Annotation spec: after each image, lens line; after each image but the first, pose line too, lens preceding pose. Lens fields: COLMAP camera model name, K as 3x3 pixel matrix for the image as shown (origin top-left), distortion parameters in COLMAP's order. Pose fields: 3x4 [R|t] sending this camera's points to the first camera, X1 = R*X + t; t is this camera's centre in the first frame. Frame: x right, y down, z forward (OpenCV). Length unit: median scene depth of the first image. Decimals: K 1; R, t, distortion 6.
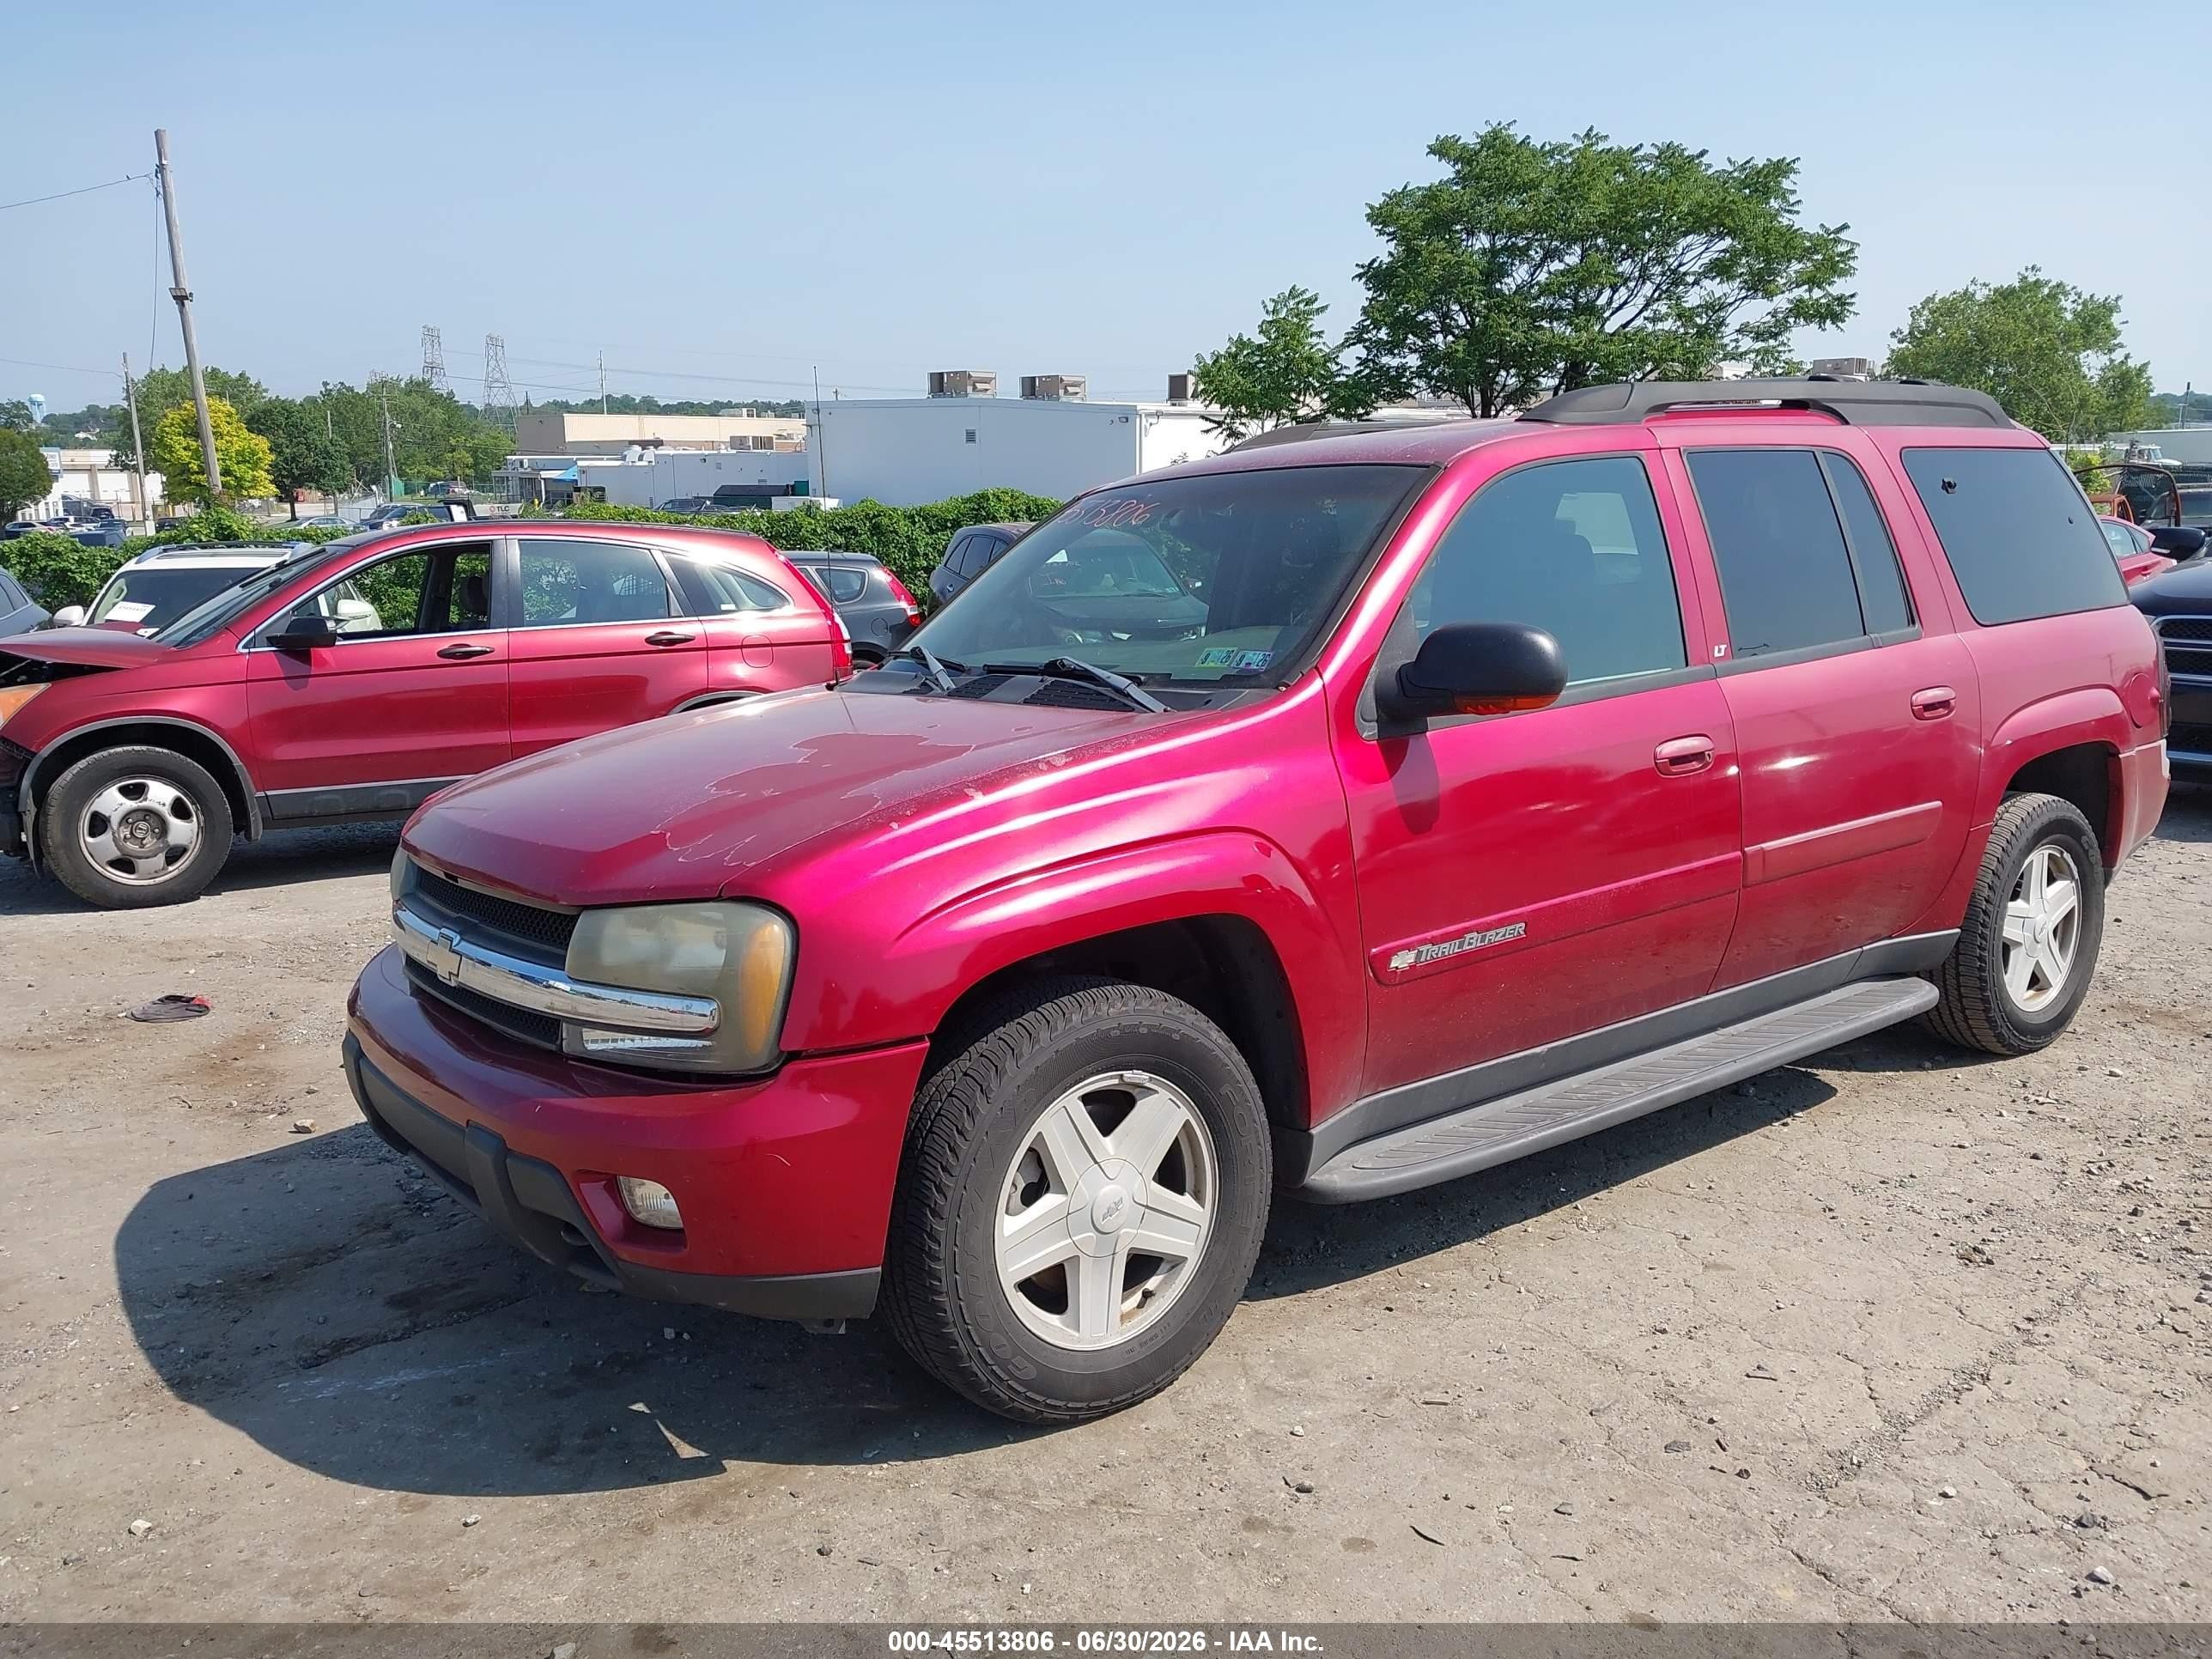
lens RADIAL K [[1721.0, 0, 1098.3], [0, 1721.0, 844.2], [0, 0, 1]] dist [0.047496, -0.100945]
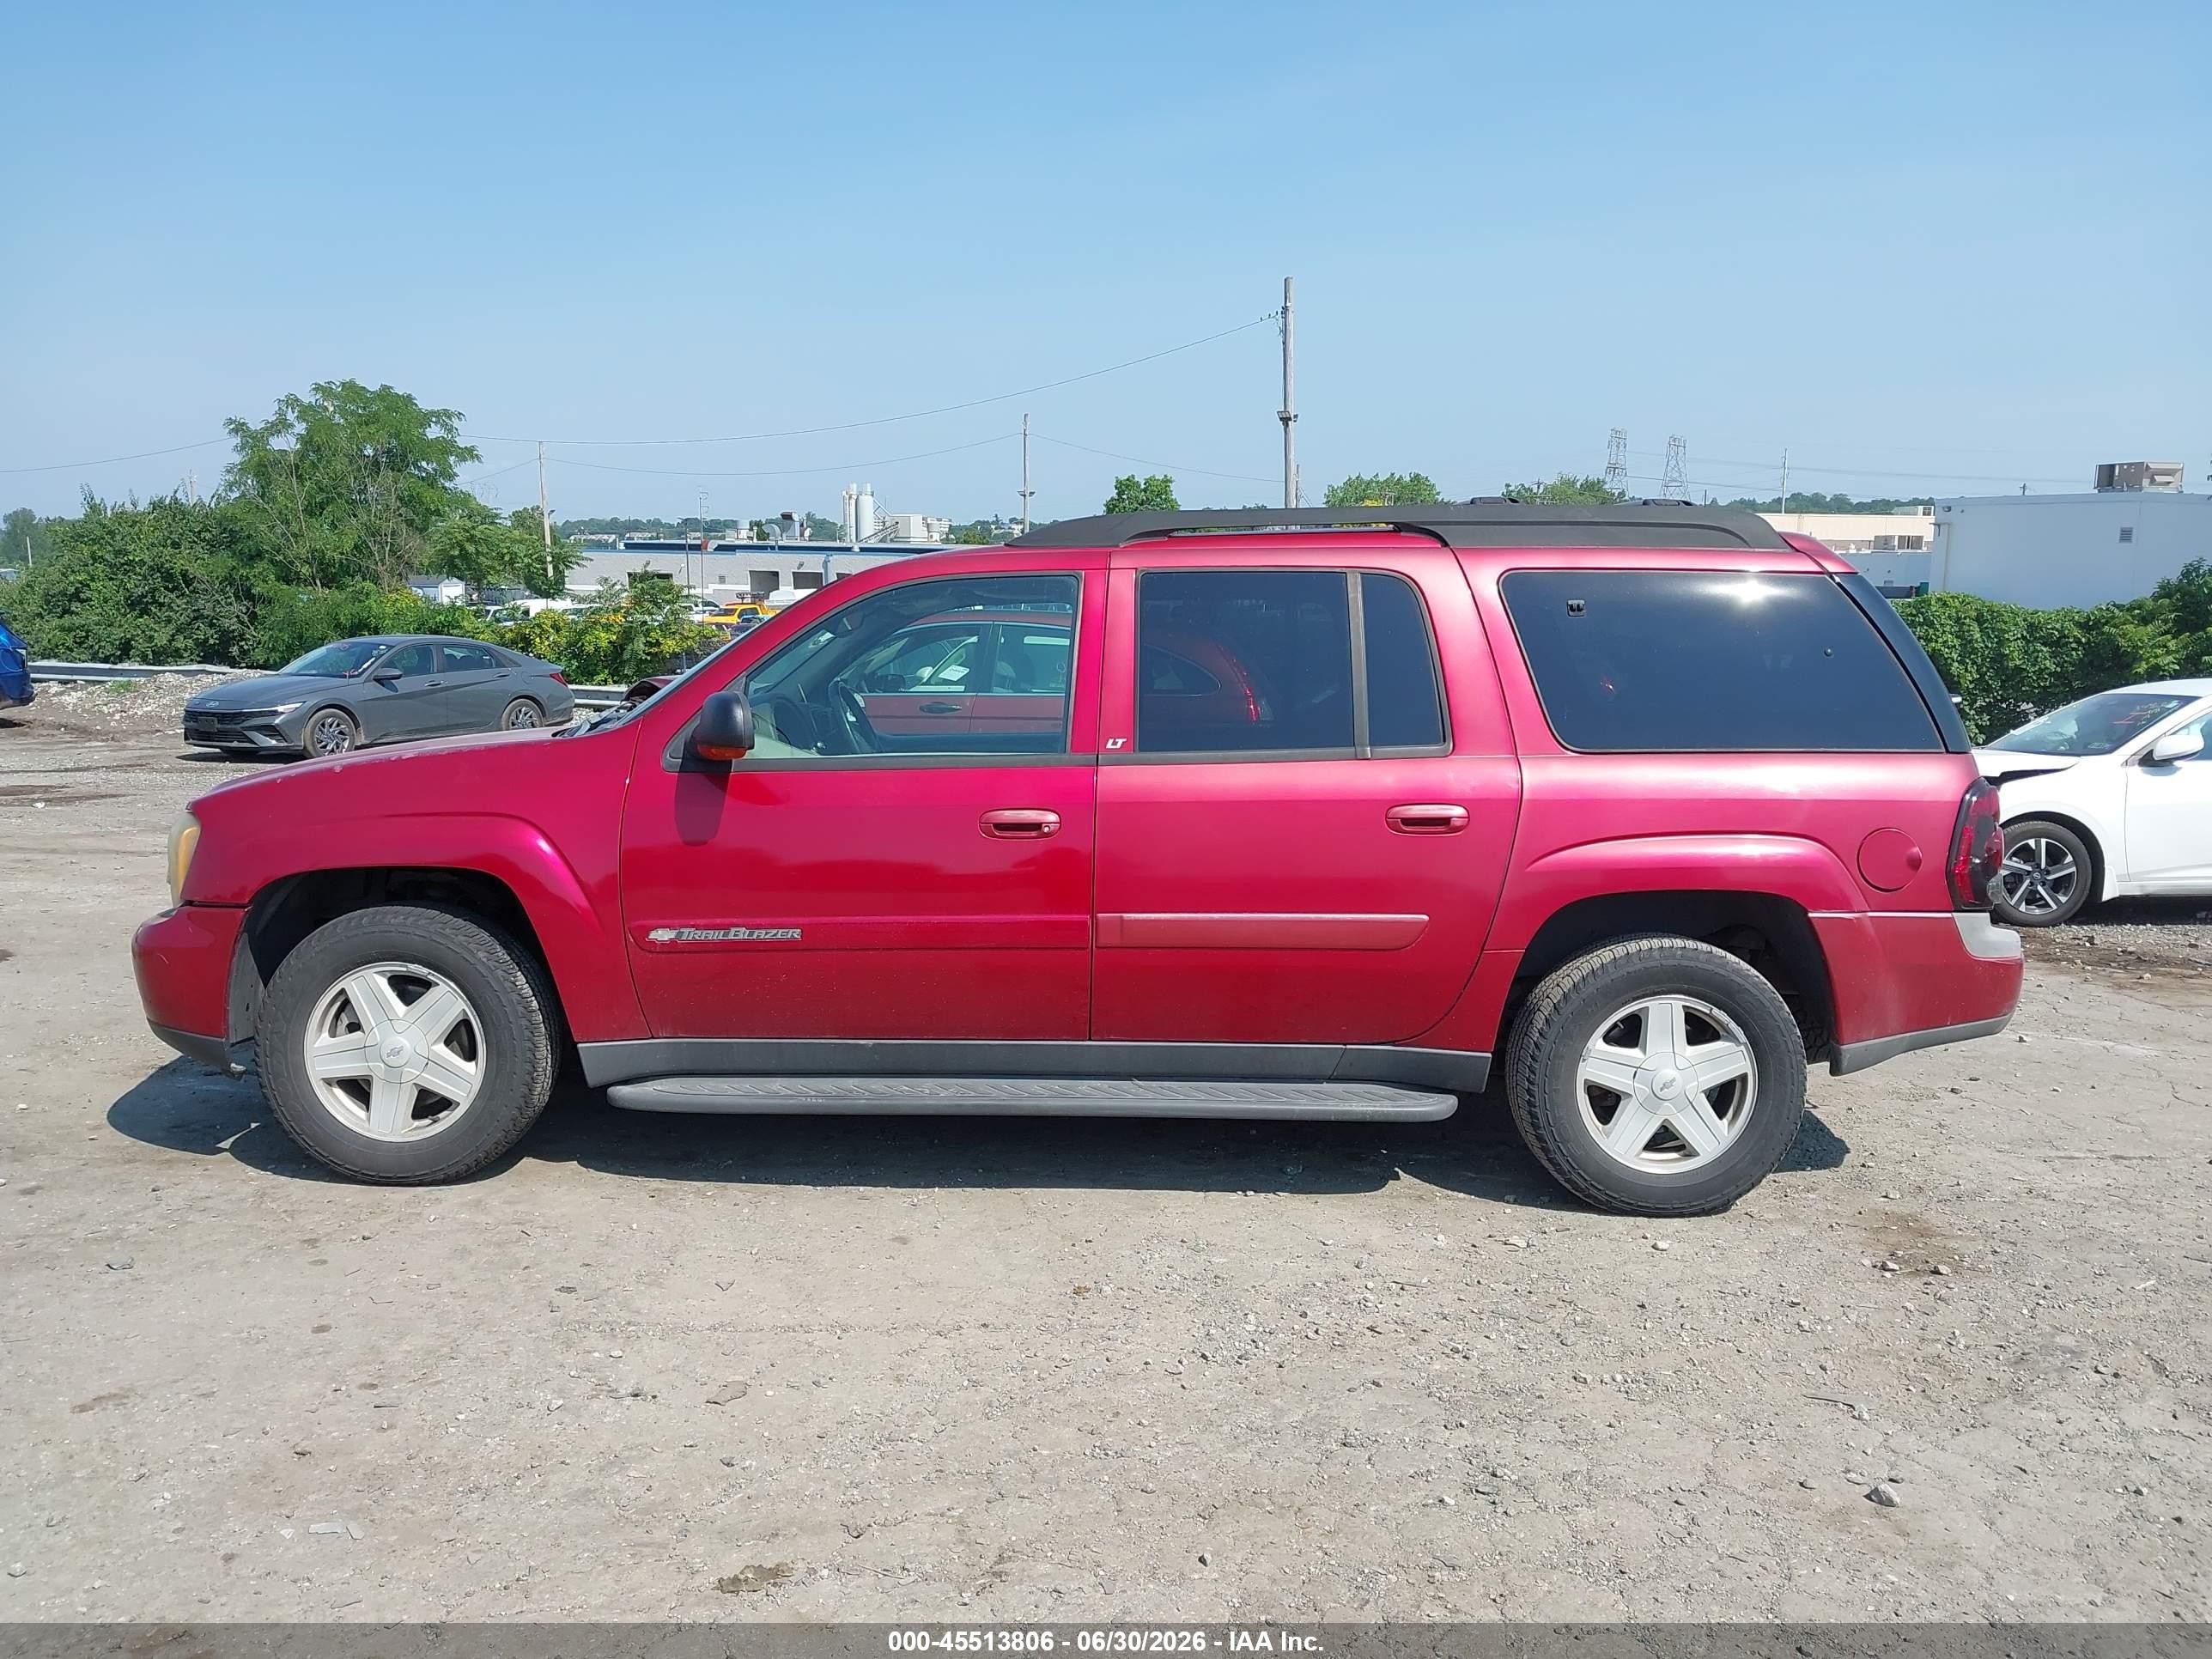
lens RADIAL K [[1717.3, 0, 1102.3], [0, 1717.3, 827.9], [0, 0, 1]] dist [0.066984, -0.146856]
pose [[0.797426, 0.103932, -0.594399, 1.207557], [-0.140900, 0.989896, -0.015941, -0.042513], [0.586736, 0.096462, 0.804012, 0.092652]]
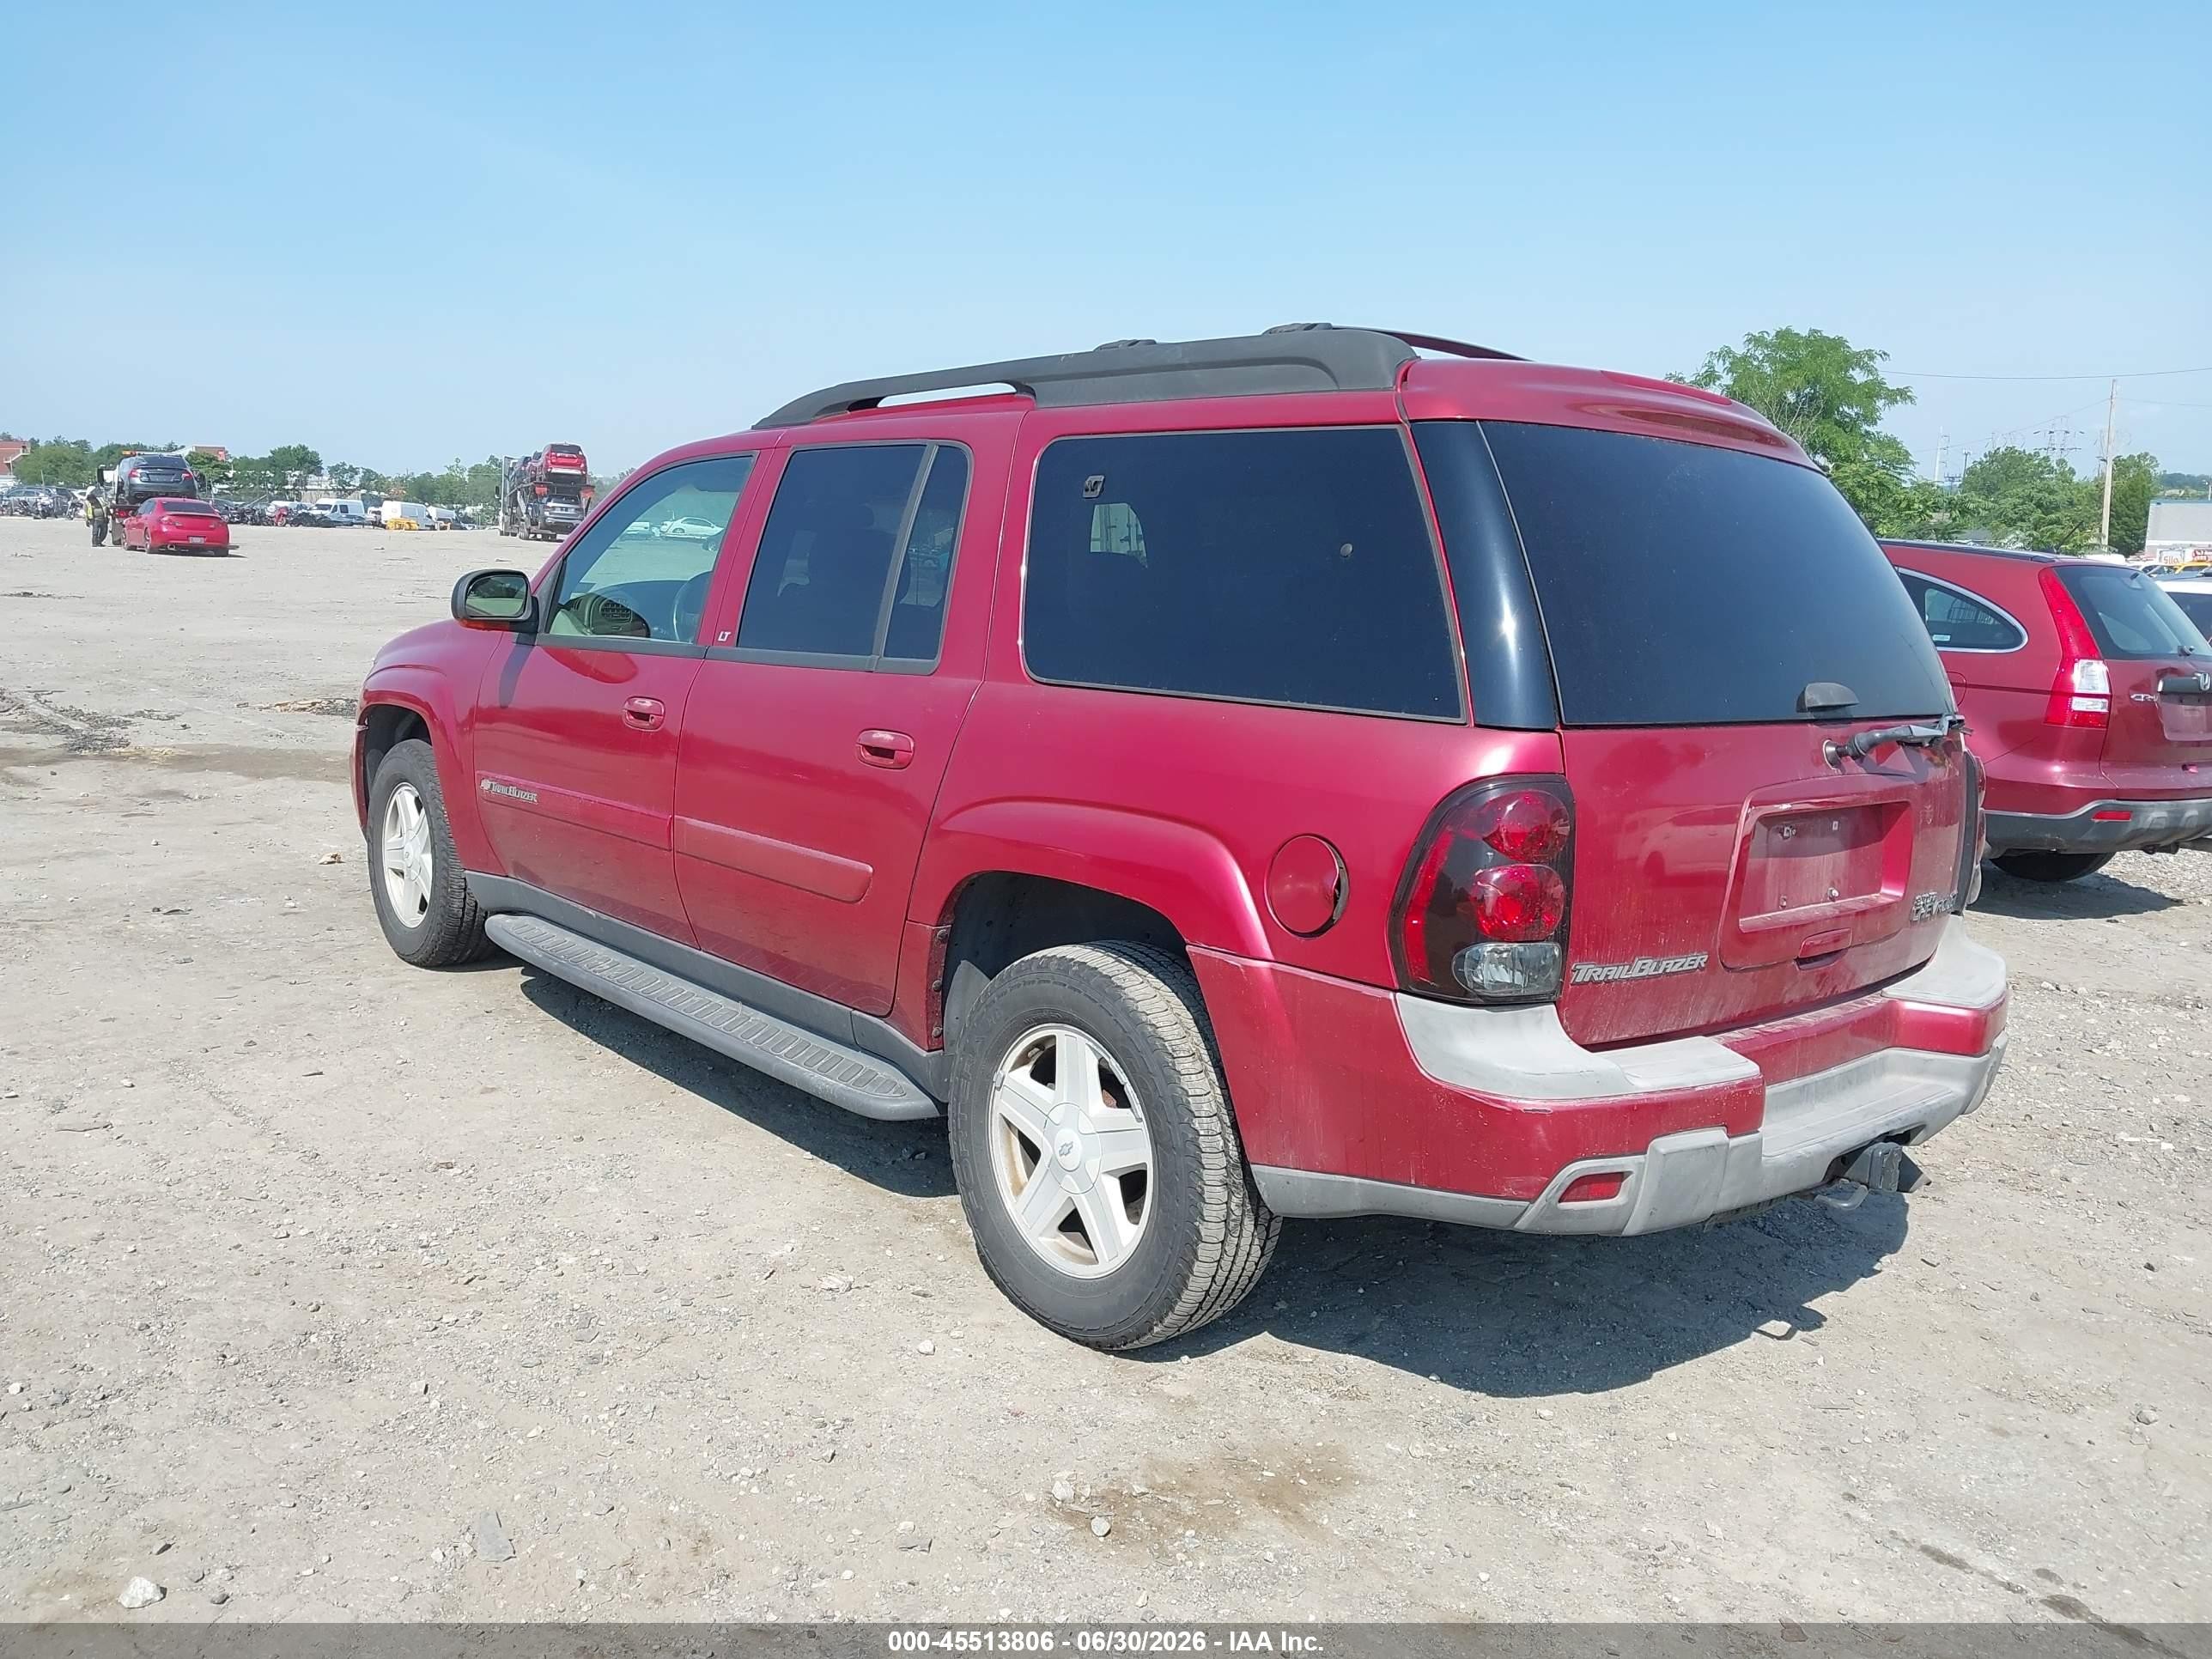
lens RADIAL K [[1717.3, 0, 1102.3], [0, 1717.3, 827.9], [0, 0, 1]] dist [0.066984, -0.146856]
pose [[0.069382, 0.185911, -0.980114, 1.678432], [-0.213477, 0.962489, 0.167456, -0.263787], [0.974481, 0.197613, 0.106467, 1.327702]]
